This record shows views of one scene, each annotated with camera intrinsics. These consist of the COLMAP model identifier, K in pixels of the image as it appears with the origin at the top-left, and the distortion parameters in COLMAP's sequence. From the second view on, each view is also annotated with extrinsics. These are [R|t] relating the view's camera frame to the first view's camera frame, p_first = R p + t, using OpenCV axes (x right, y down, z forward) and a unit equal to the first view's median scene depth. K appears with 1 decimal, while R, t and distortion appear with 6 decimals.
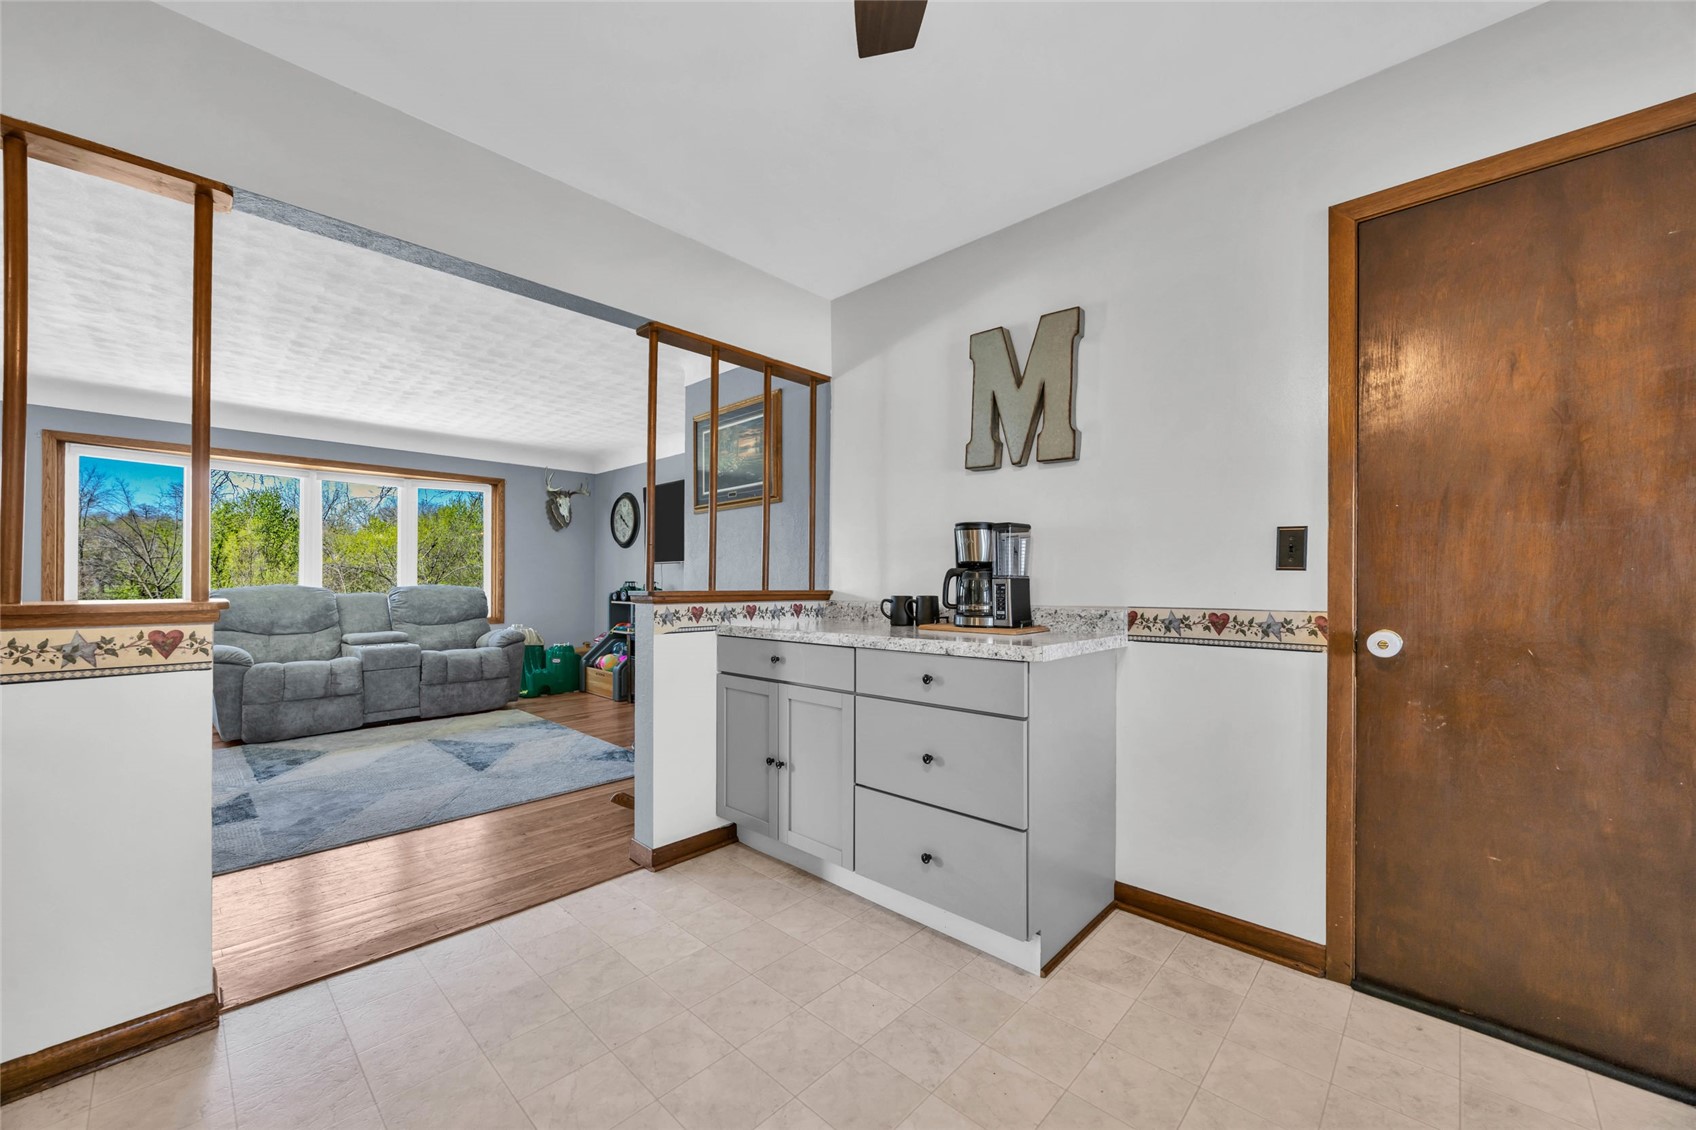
lens RADIAL K [[645.5, 0, 848.1], [0, 645.5, 576.3], [0, 0, 1]] dist [-0.000418, -0.000123]
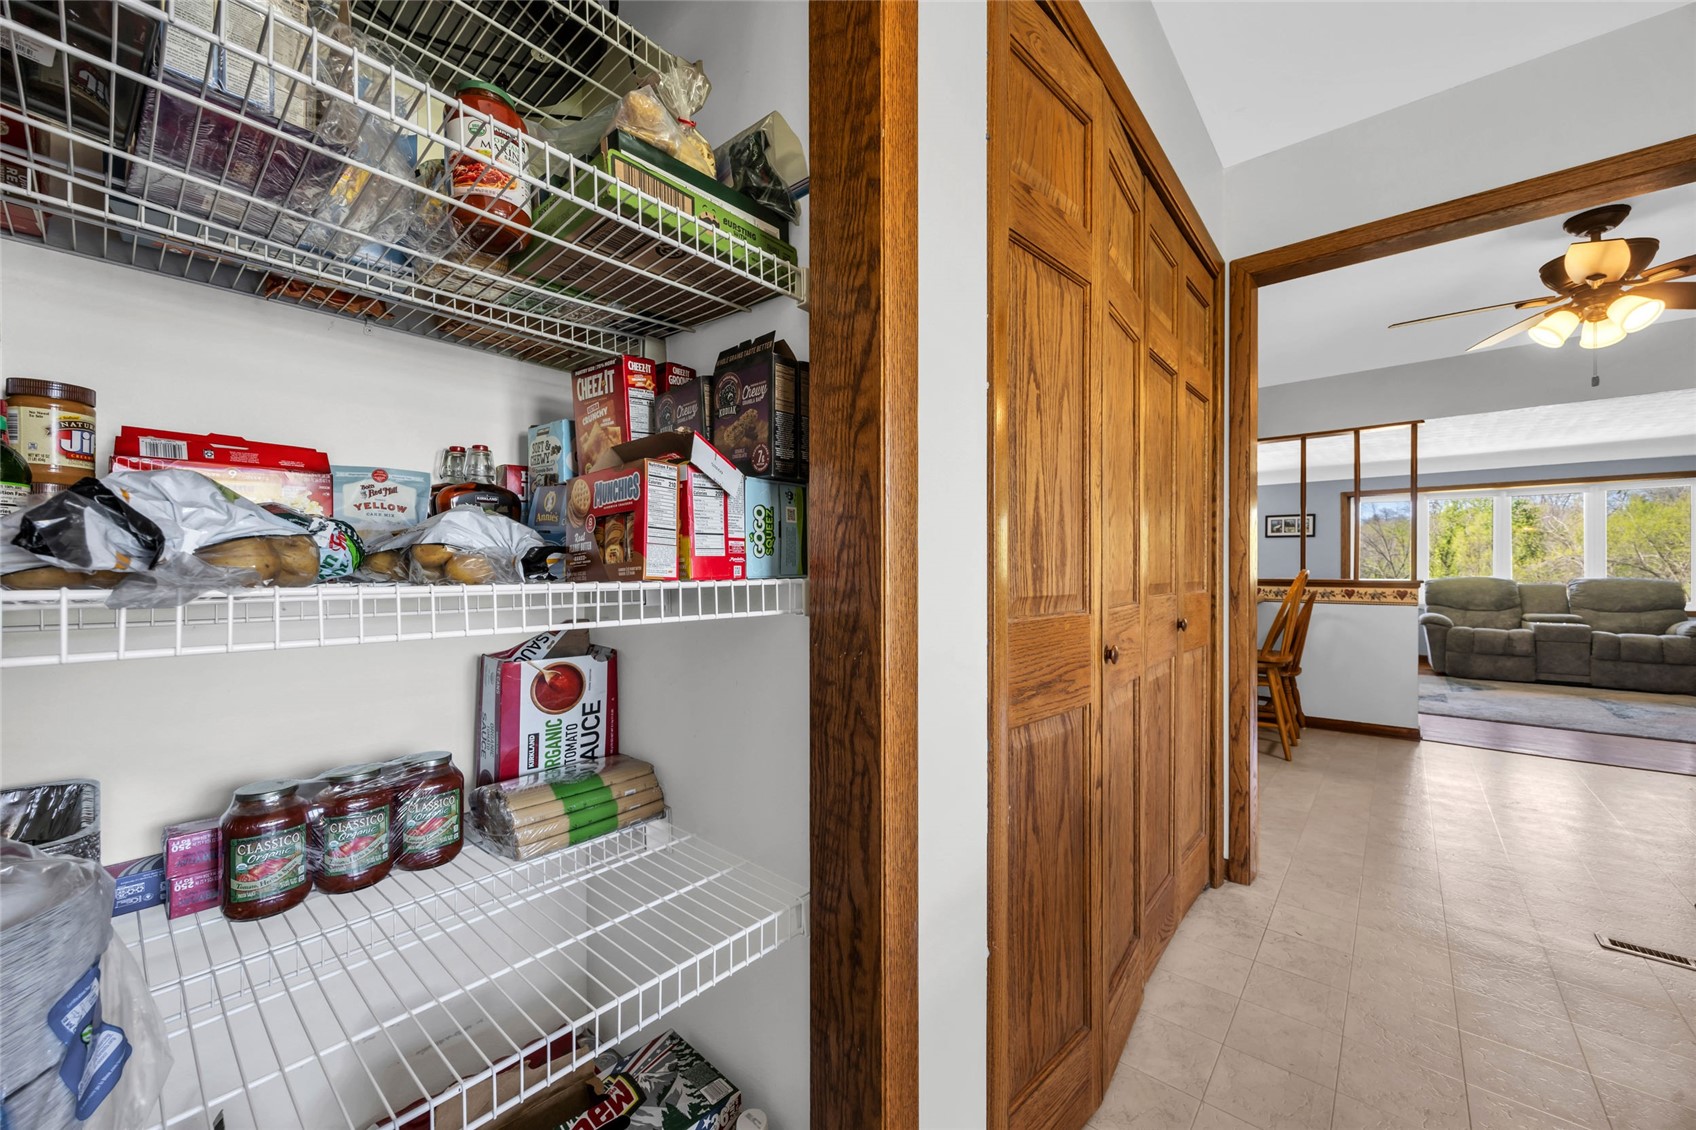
lens RADIAL K [[645.5, 0, 848.1], [0, 645.5, 576.3], [0, 0, 1]] dist [-0.000418, -0.000123]
pose [[0.047830, 0.003224, -0.998850, 0.667001], [0.005281, 0.999980, 0.003481, 0.001608], [0.998842, -0.005441, 0.047812, -0.630433]]
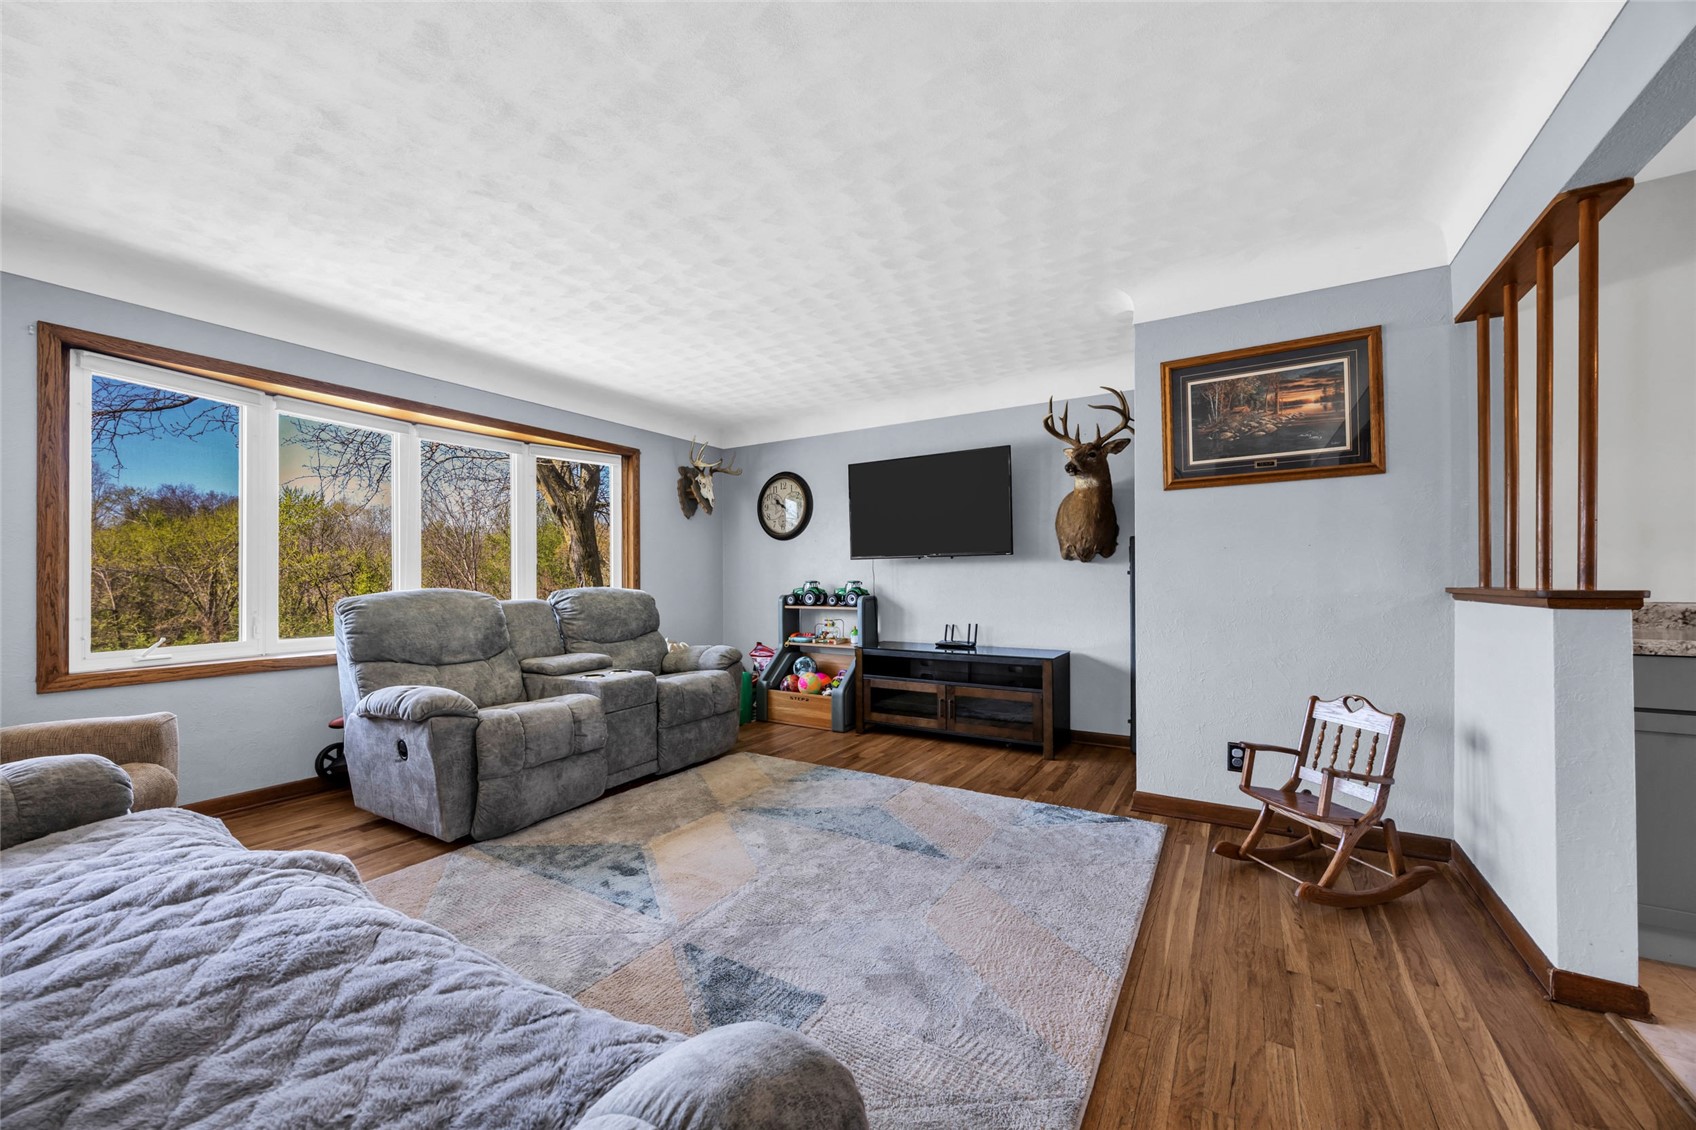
lens RADIAL K [[645.5, 0, 848.1], [0, 645.5, 576.3], [0, 0, 1]] dist [-0.000418, -0.000123]
pose [[0.978059, -0.005156, 0.208266, -0.825606], [0.005214, 0.999986, 0.000271, 0.003032], [-0.208265, 0.000820, 0.978072, 0.359405]]
